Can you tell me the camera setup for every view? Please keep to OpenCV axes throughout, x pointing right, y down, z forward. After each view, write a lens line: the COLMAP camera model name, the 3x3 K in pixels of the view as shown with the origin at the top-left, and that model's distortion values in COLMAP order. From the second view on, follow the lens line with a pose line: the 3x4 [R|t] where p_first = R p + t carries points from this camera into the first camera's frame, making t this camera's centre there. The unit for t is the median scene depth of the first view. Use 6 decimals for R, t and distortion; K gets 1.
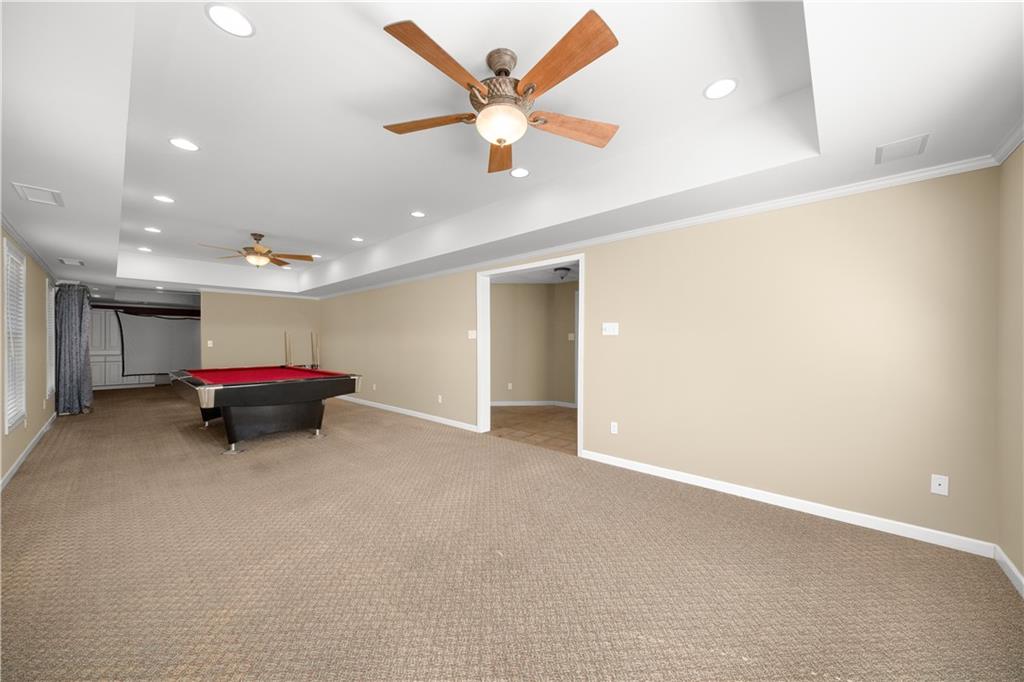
lens RADIAL K [[368.0, 0, 516.2], [0, 368.0, 337.7], [0, 0, 1]] dist [0.002777, 0.000054]
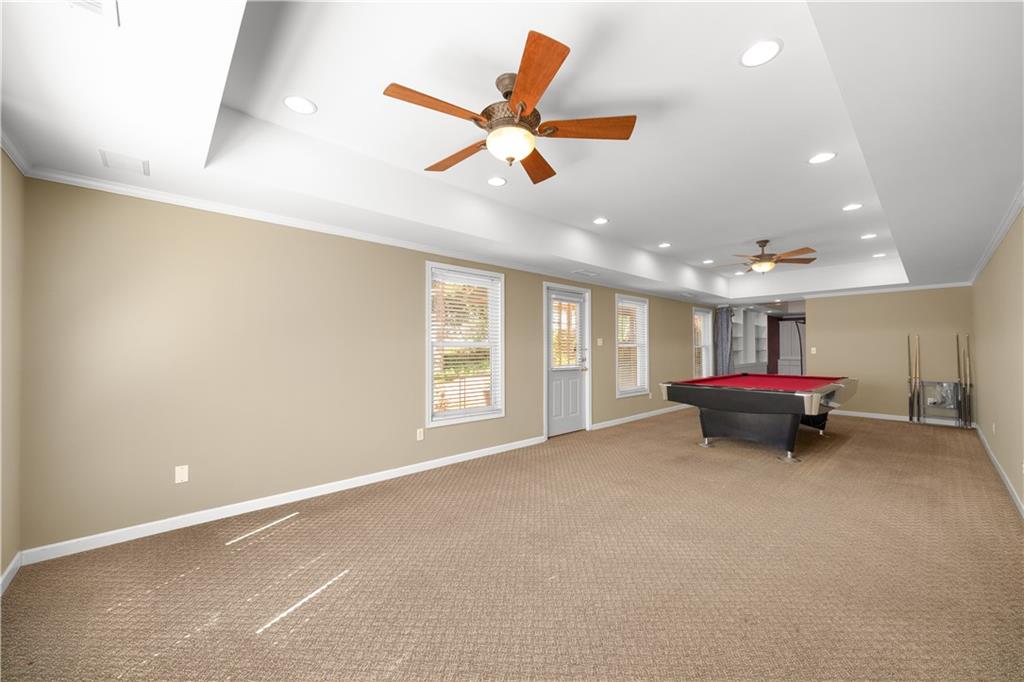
lens RADIAL K [[390.4, 0, 513.5], [0, 390.4, 344.2], [0, 0, 1]] dist [-0.008433, 0.000117]
pose [[-0.099070, -0.007976, -0.995049, 0.403762], [0.006848, 0.999939, -0.008697, 0.002992], [0.995057, -0.007676, -0.099009, 0.429506]]
